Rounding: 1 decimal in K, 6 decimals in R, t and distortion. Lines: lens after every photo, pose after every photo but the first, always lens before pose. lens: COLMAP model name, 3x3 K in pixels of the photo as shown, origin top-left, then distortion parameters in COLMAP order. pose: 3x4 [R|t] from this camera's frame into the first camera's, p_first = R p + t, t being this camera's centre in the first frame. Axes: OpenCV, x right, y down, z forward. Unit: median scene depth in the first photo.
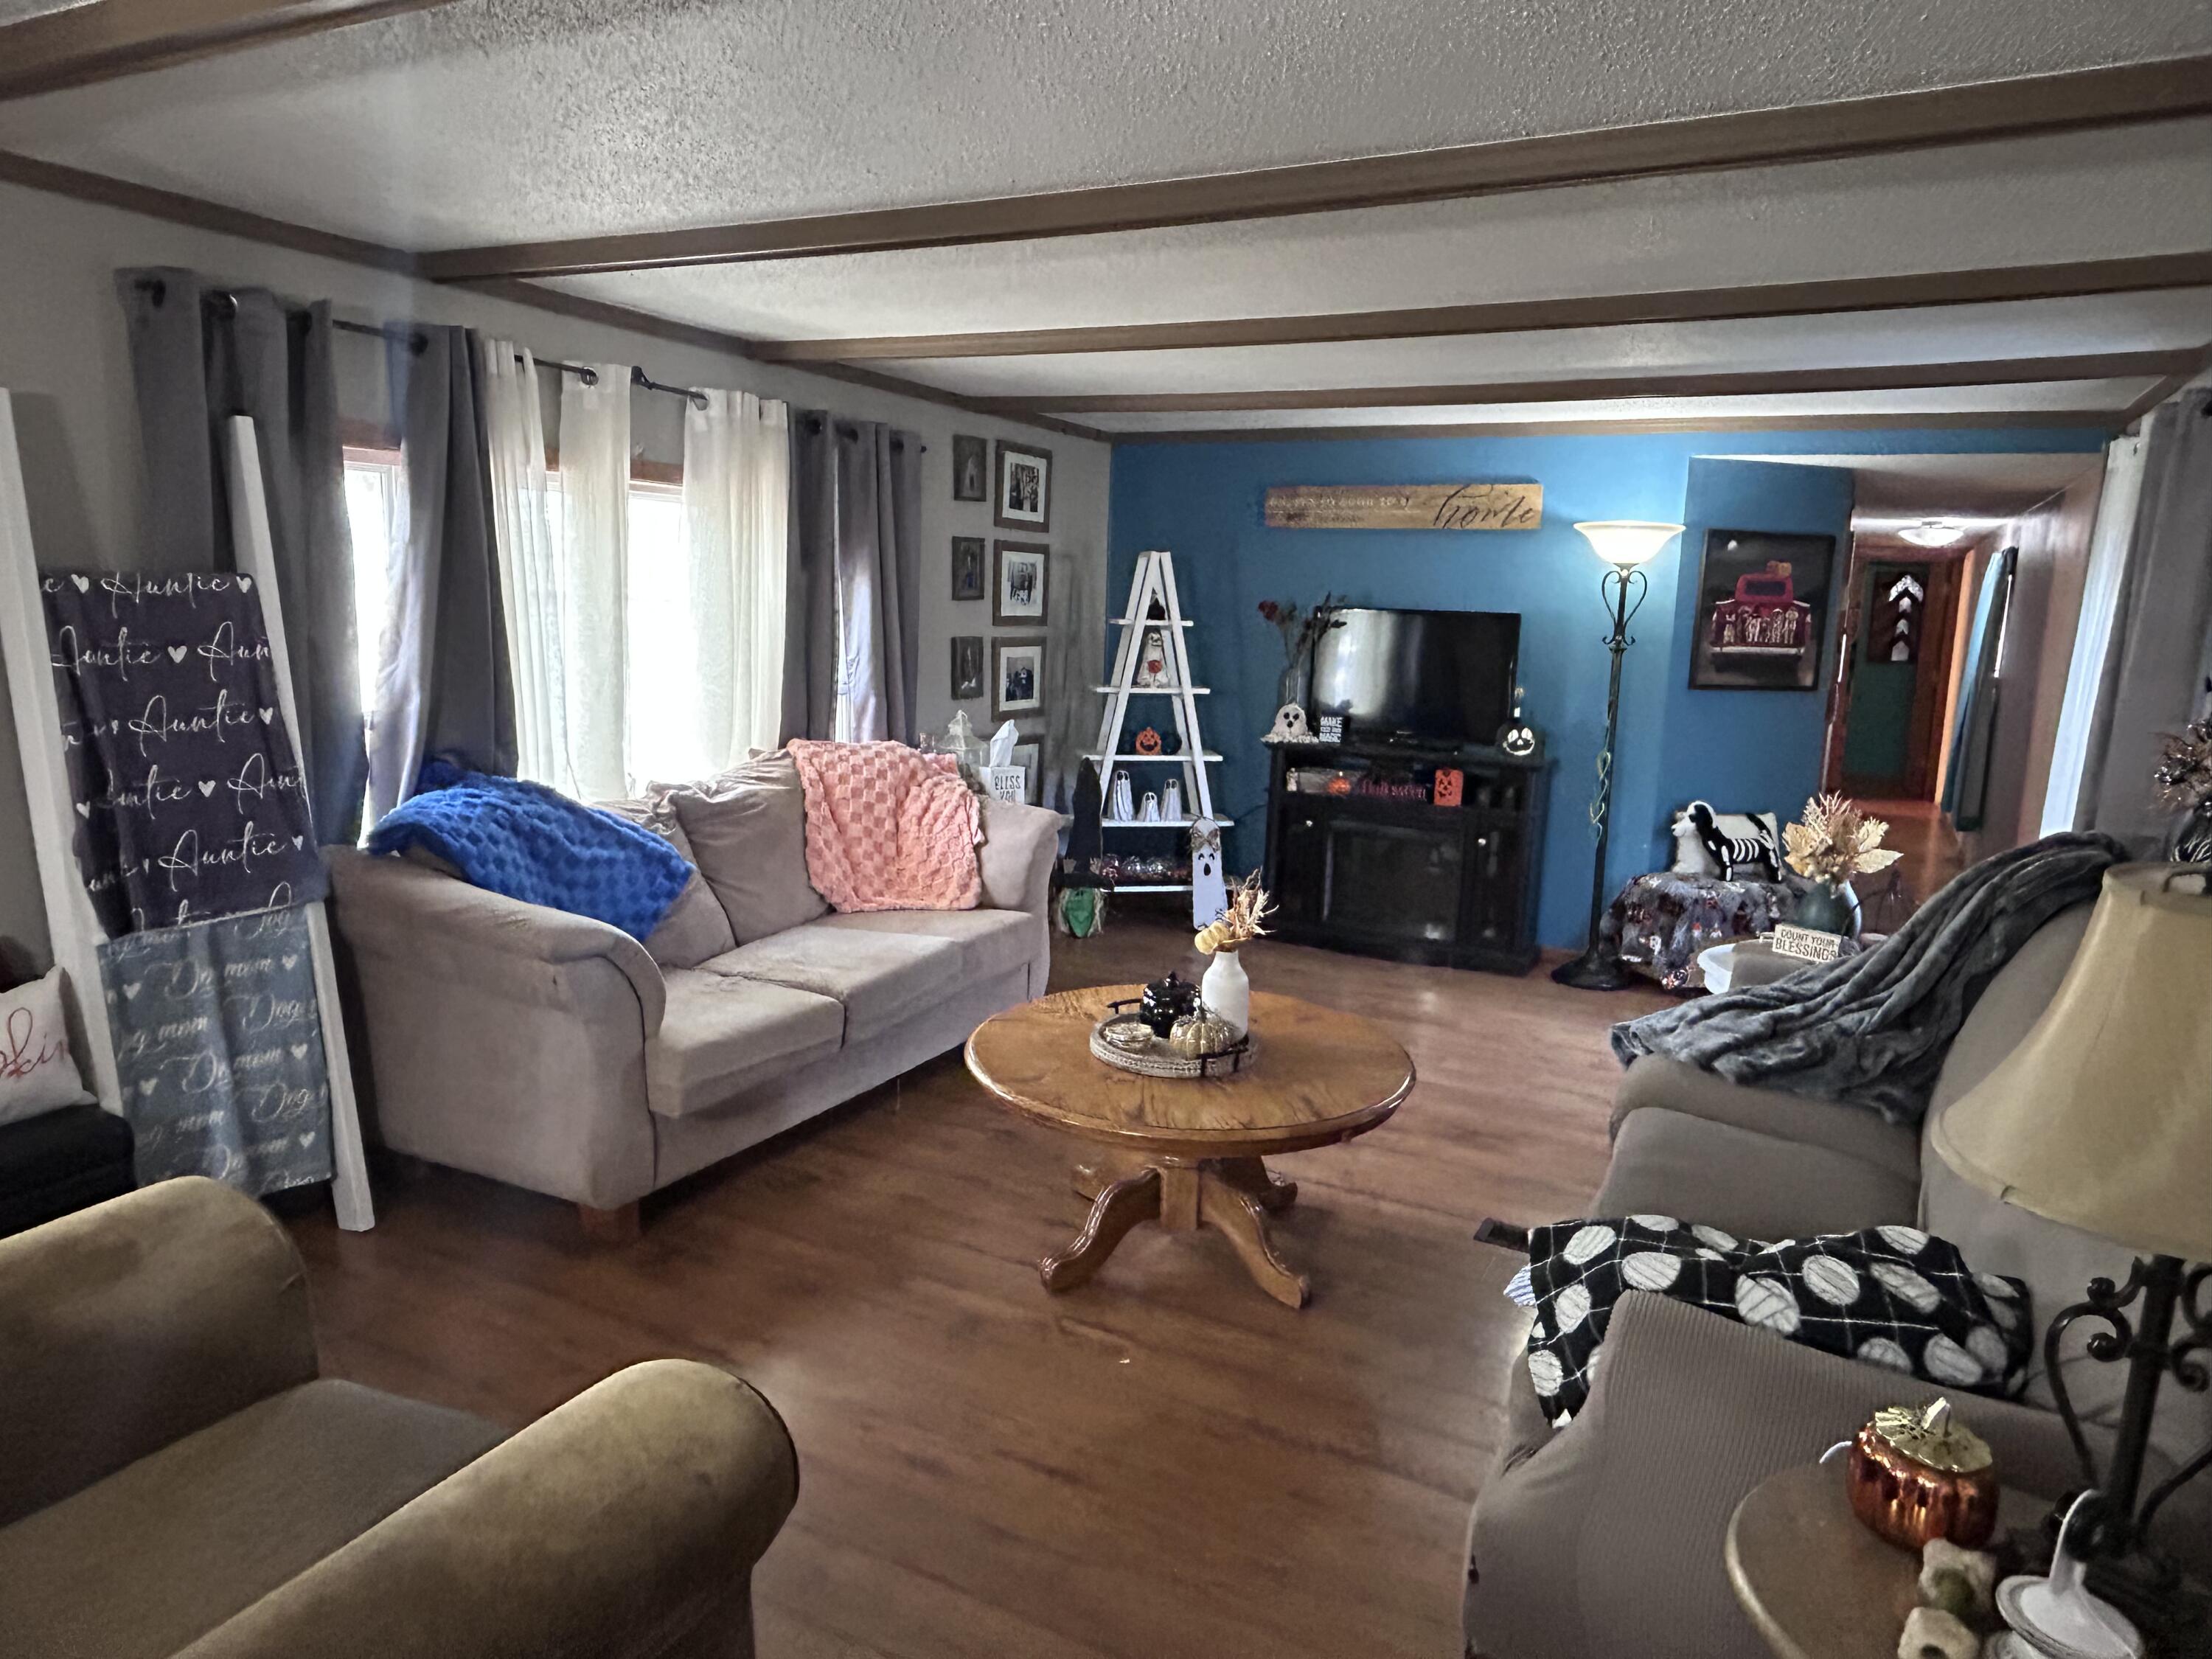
lens RADIAL K [[1343.3, 0, 1106.0], [0, 1343.3, 829.5], [0, 0, 1]] dist [-0.000452, -0.028064]
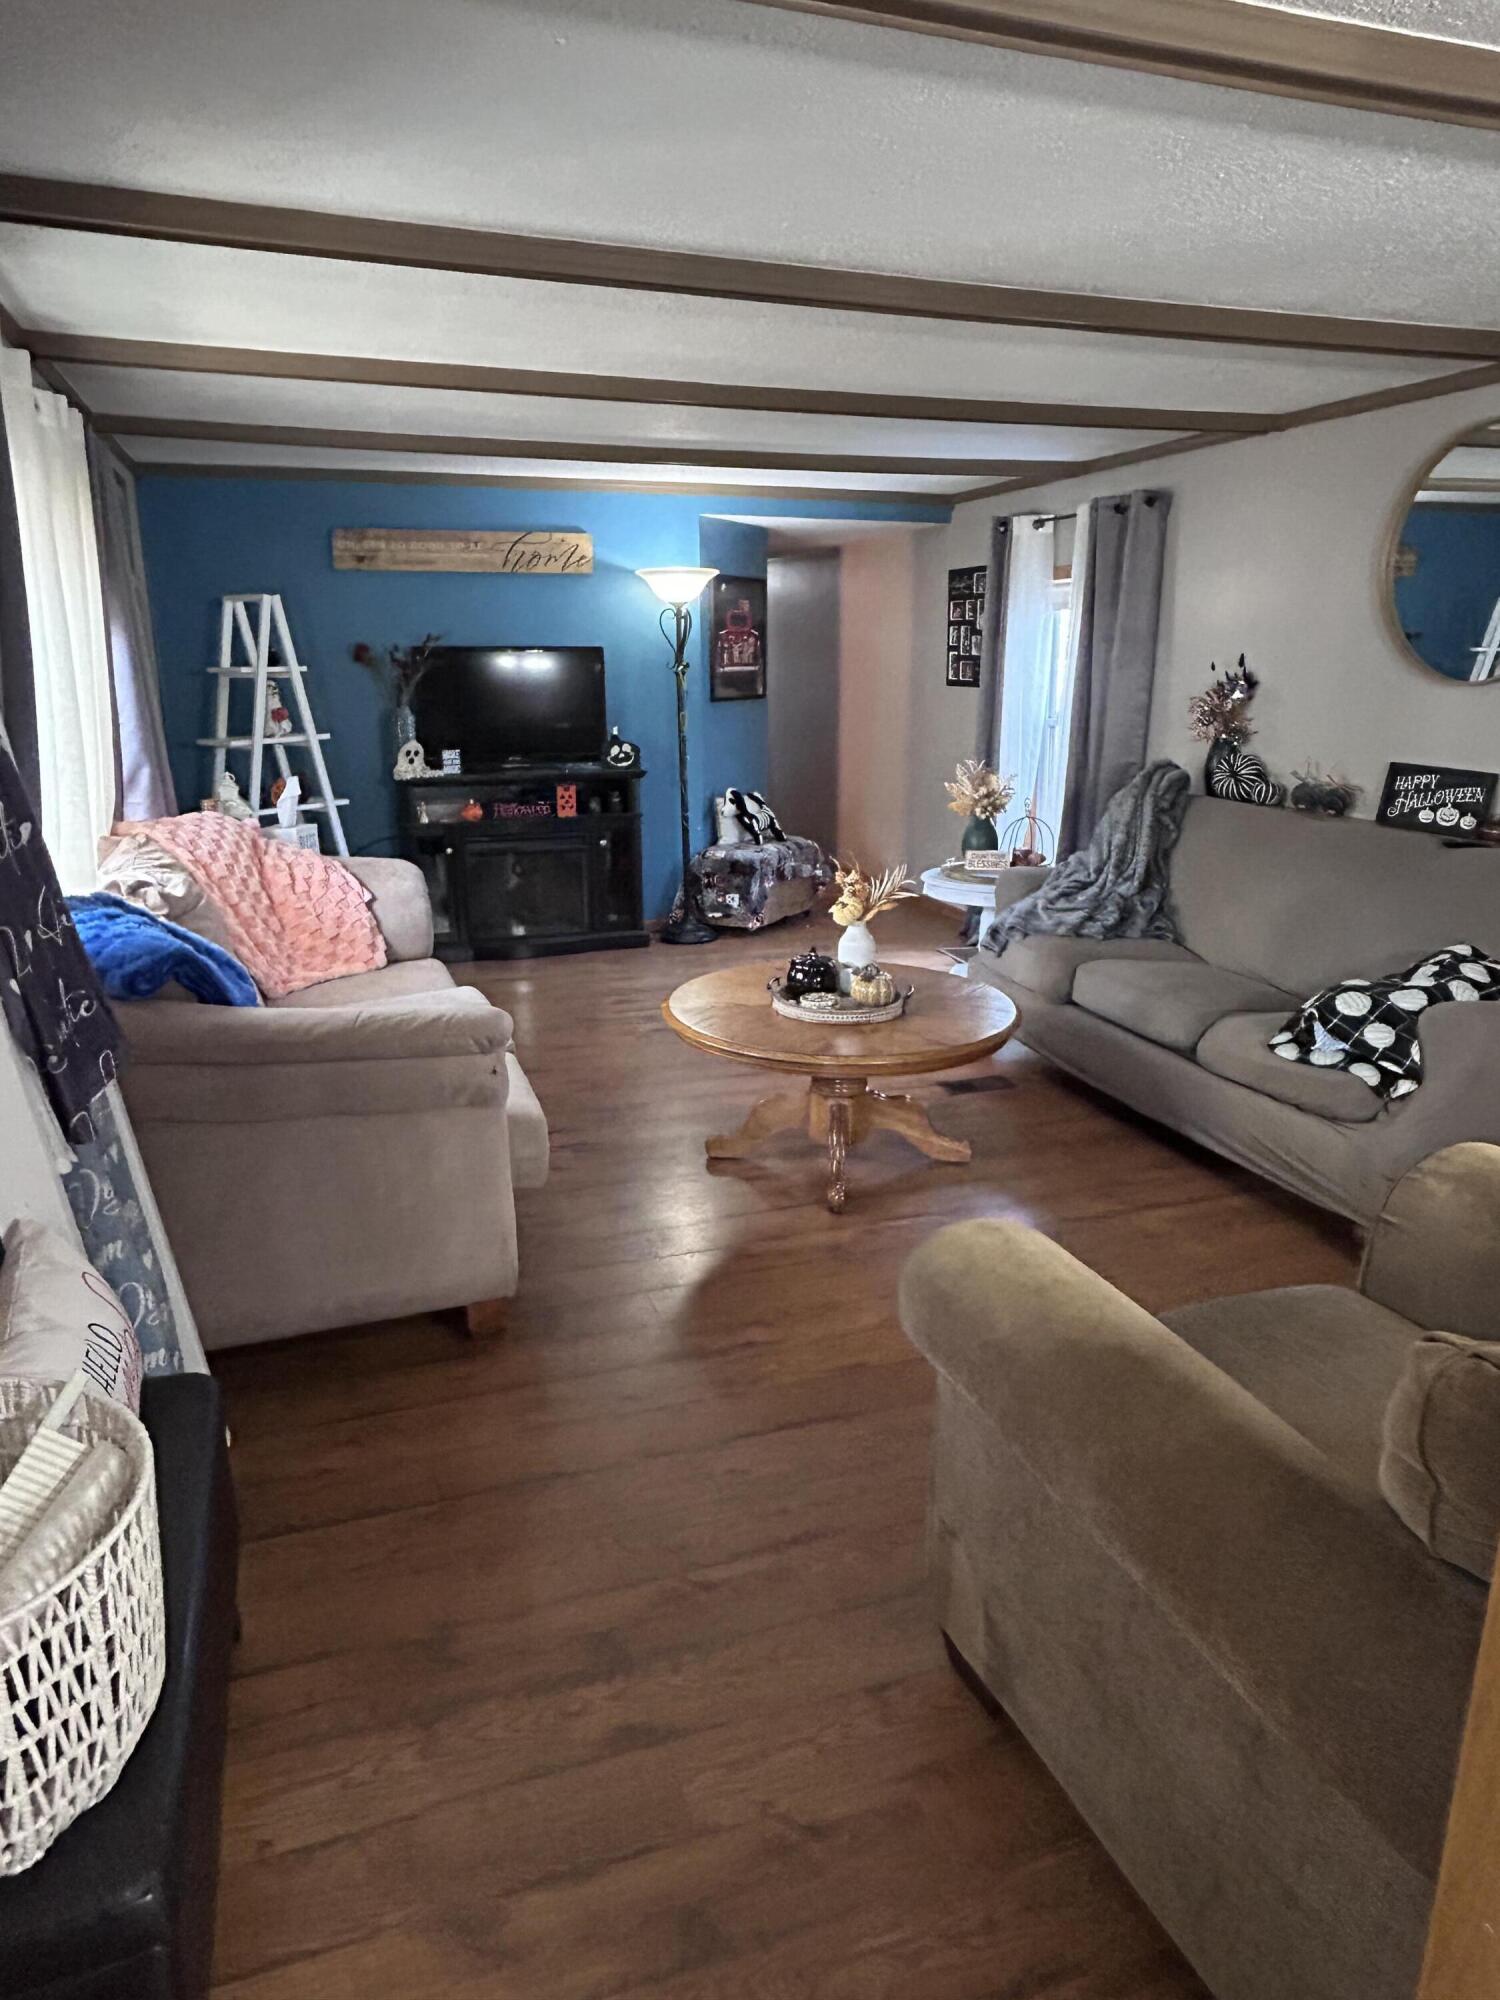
lens RADIAL K [[1214.5, 0, 750.0], [0, 1214.5, 1000.0], [0, 0, 1]] dist [-0.000452, -0.028064]
pose [[0.697450, -0.229005, 0.679058, -0.393234], [0.146436, 0.973116, 0.177771, -0.027338], [-0.701512, -0.024548, 0.712234, 0.129766]]
